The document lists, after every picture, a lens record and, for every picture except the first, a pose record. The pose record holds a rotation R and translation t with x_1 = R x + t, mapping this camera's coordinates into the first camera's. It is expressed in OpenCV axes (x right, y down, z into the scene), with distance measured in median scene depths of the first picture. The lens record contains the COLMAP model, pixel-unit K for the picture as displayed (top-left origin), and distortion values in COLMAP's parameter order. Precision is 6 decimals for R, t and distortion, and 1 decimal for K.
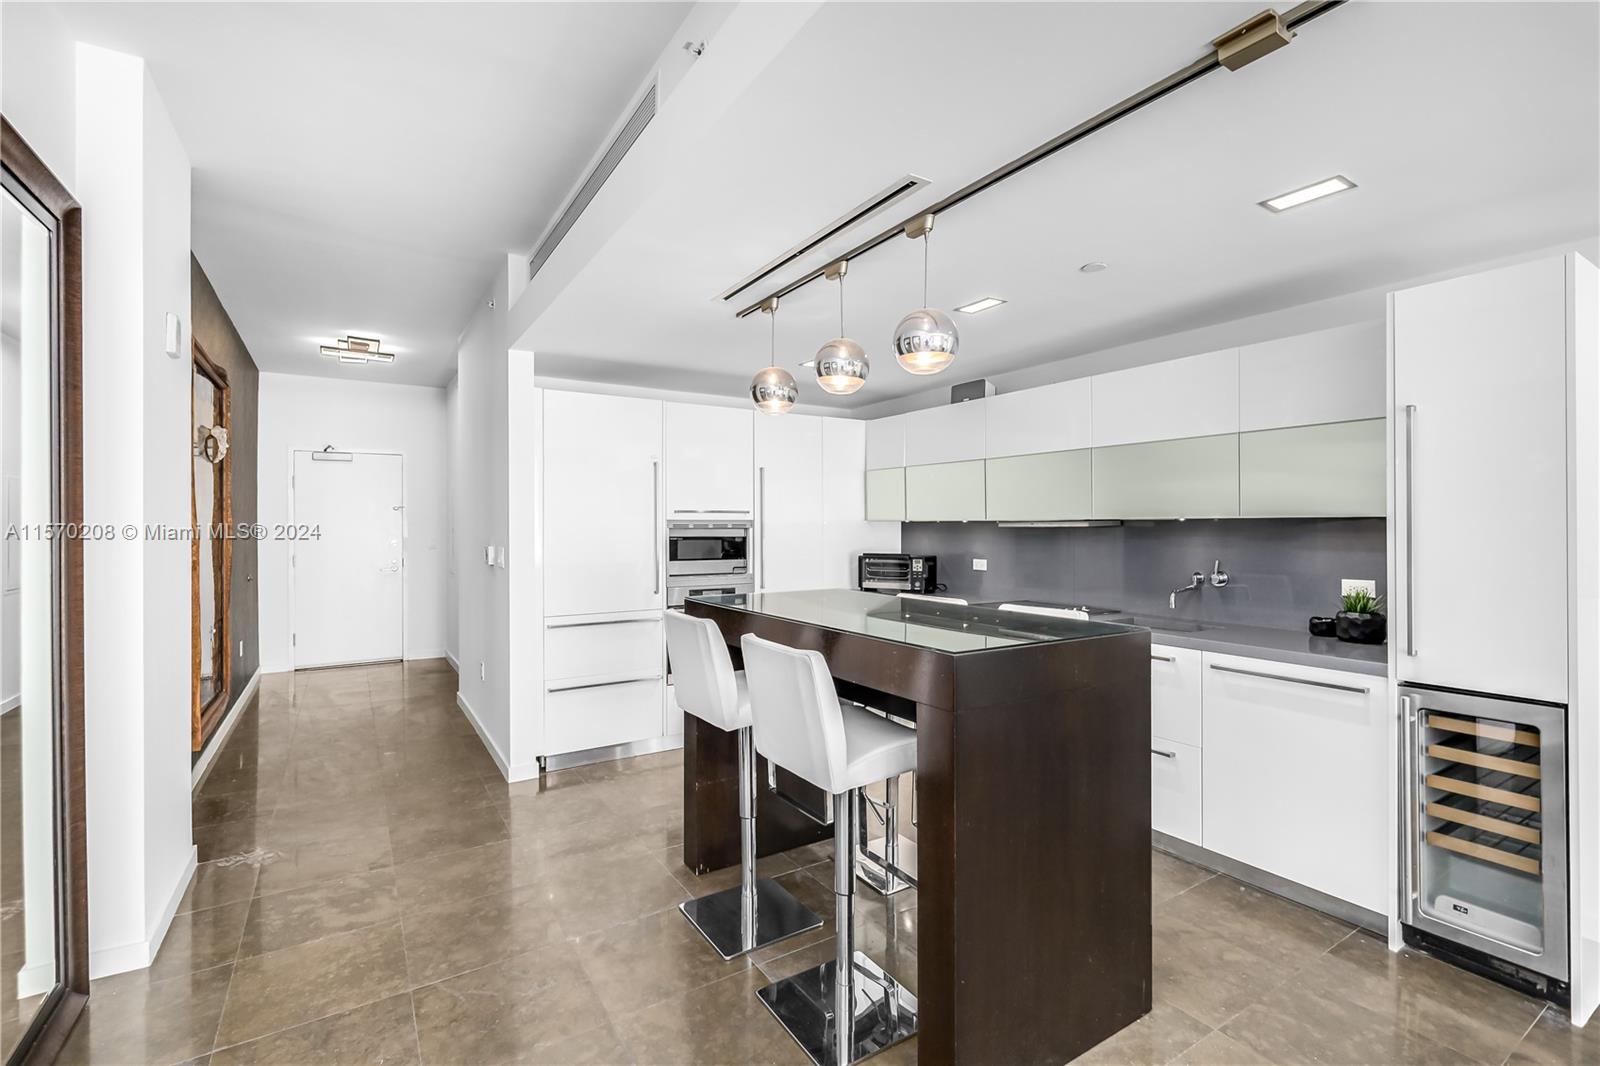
lens RADIAL K [[713.6, 0, 797.0], [0, 713.6, 523.2], [0, 0, 1]] dist [-0.001364, -0.000042]
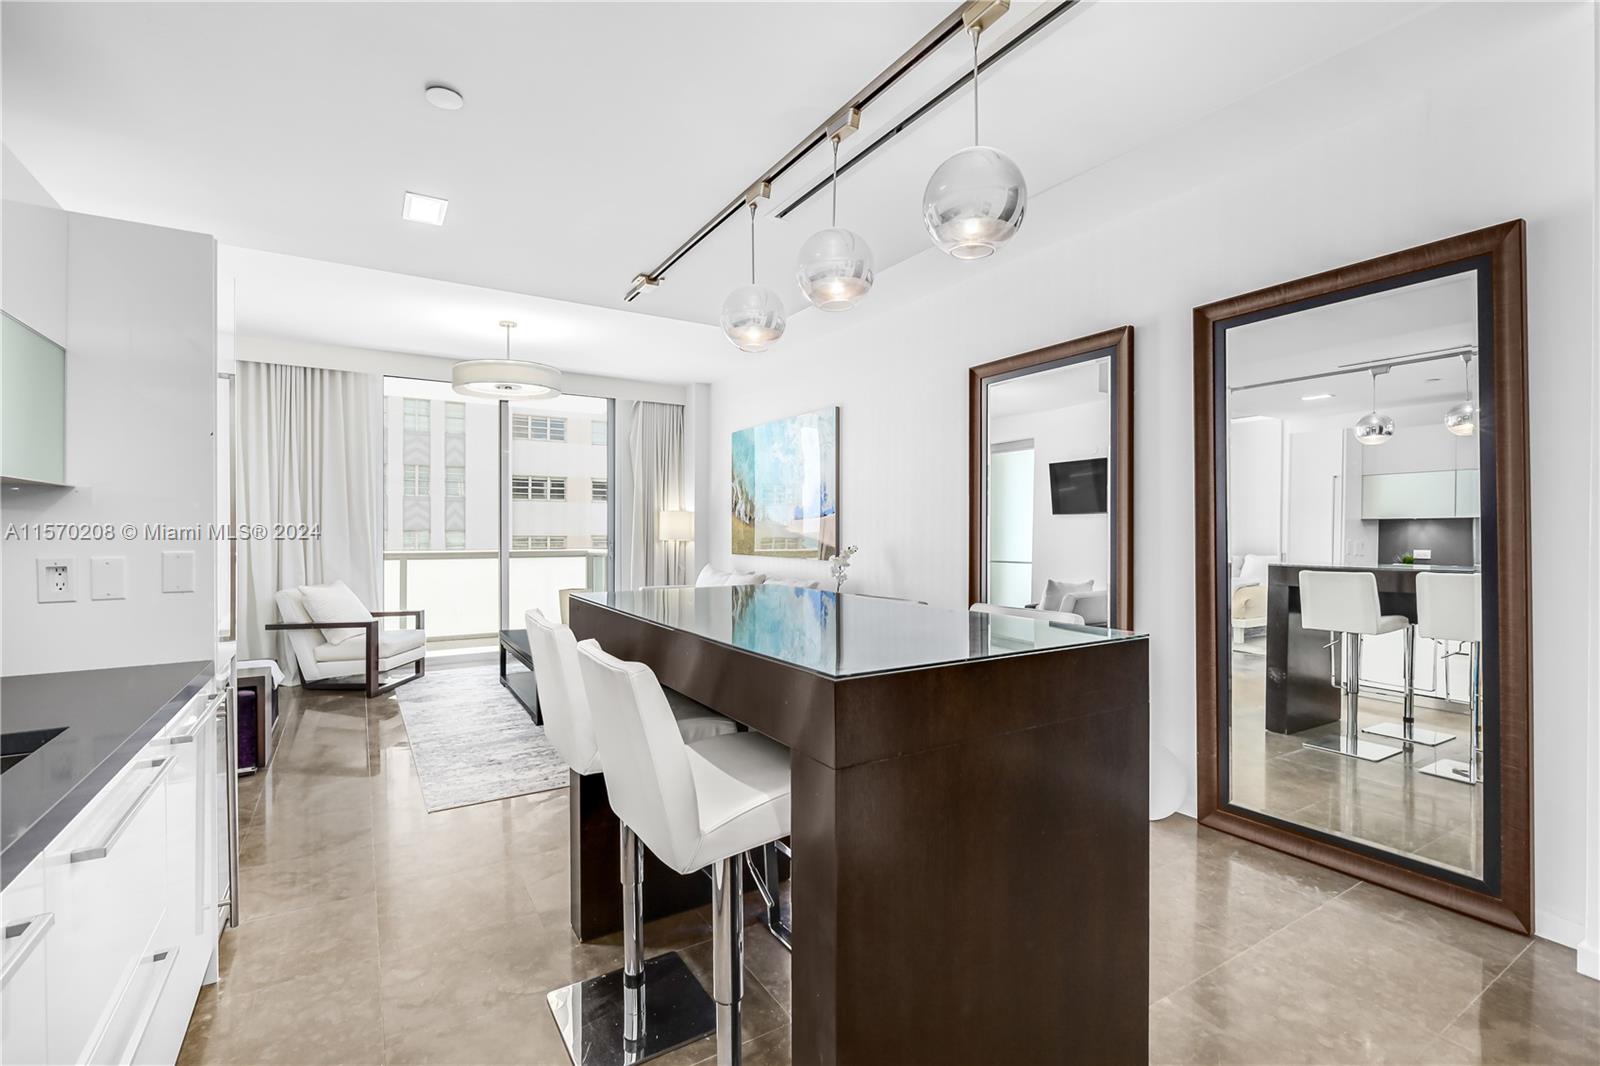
lens RADIAL K [[725.9, 0, 800.0], [0, 725.9, 533.0], [0, 0, 1]] dist [0.008071, -0.000059]
pose [[-0.999933, -0.000578, 0.011572, 0.047738], [-0.000533, 0.999992, 0.003912, 0.019361], [-0.011574, 0.003905, -0.999925, 0.933898]]
